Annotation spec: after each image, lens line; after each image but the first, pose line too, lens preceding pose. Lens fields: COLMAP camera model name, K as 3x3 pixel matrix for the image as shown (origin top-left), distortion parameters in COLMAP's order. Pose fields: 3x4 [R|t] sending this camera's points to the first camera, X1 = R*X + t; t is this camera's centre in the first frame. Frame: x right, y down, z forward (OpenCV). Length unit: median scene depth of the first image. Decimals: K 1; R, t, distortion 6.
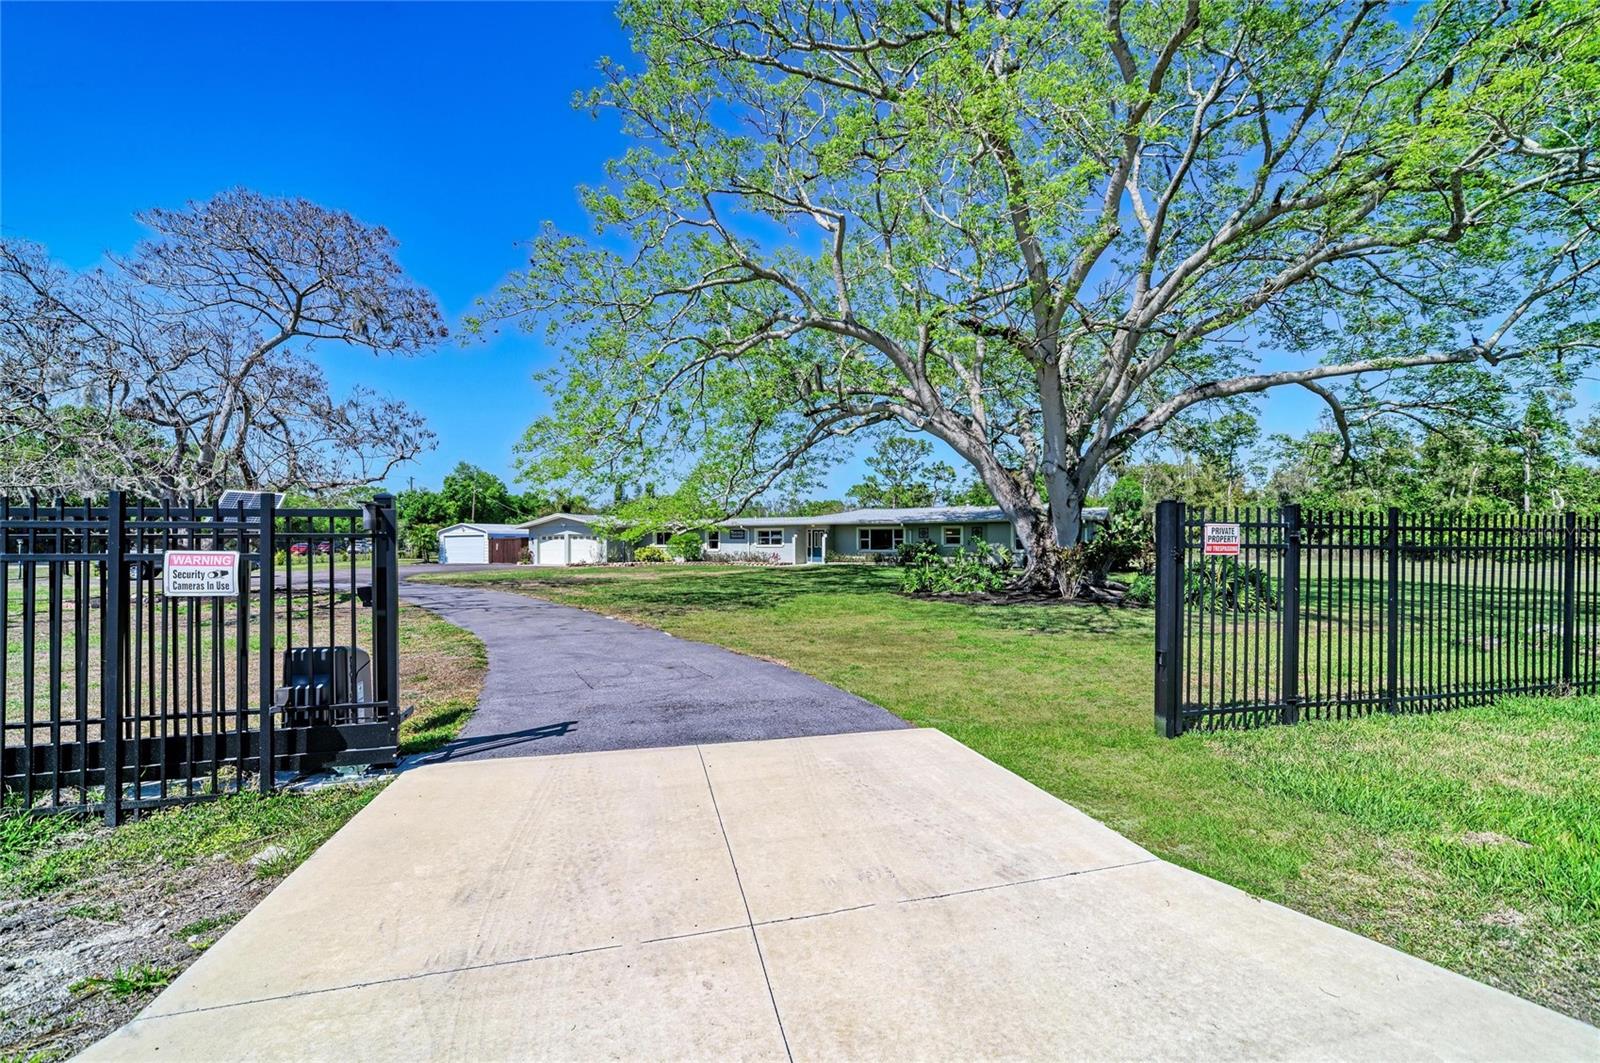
lens RADIAL K [[682.3, 0, 799.3], [0, 682.3, 546.6], [0, 0, 1]] dist [-0.011396, 0.000342]
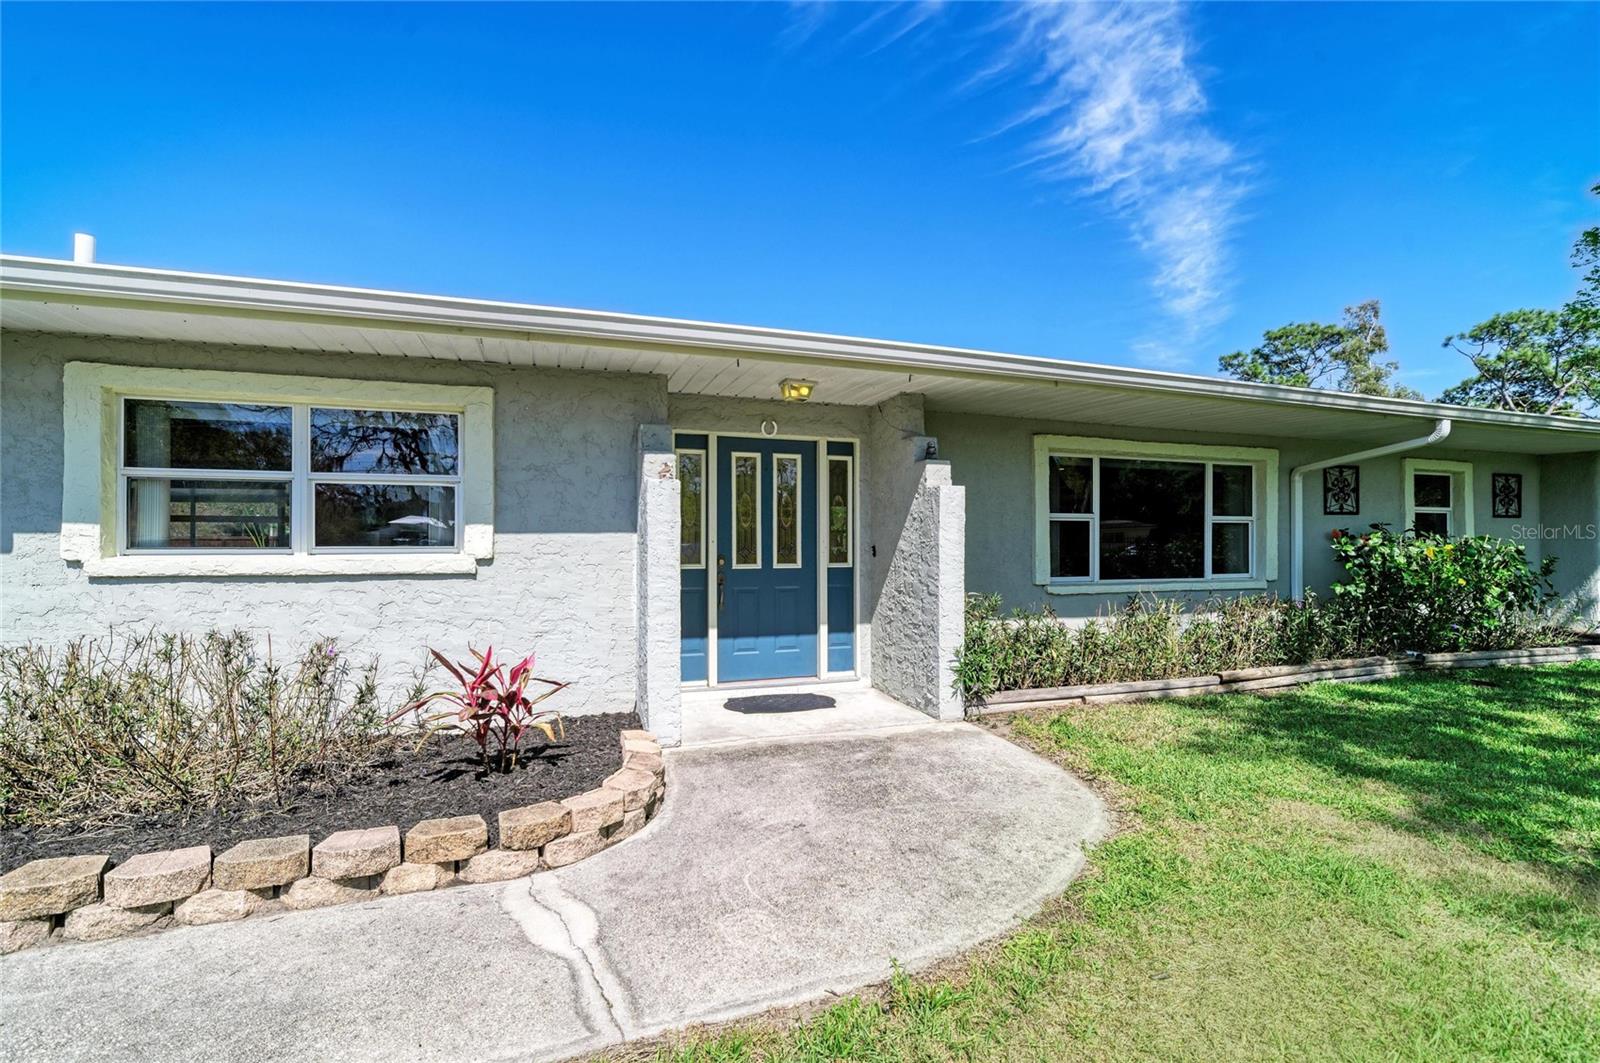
lens RADIAL K [[560.7, 0, 796.0], [0, 560.7, 543.5], [0, 0, 1]] dist [-0.009294, 0.000298]
pose [[0.725078, -0.003762, 0.688656, -0.046521], [-0.003095, 0.999957, 0.008720, -0.004598], [-0.688660, -0.008454, 0.725035, 0.887662]]
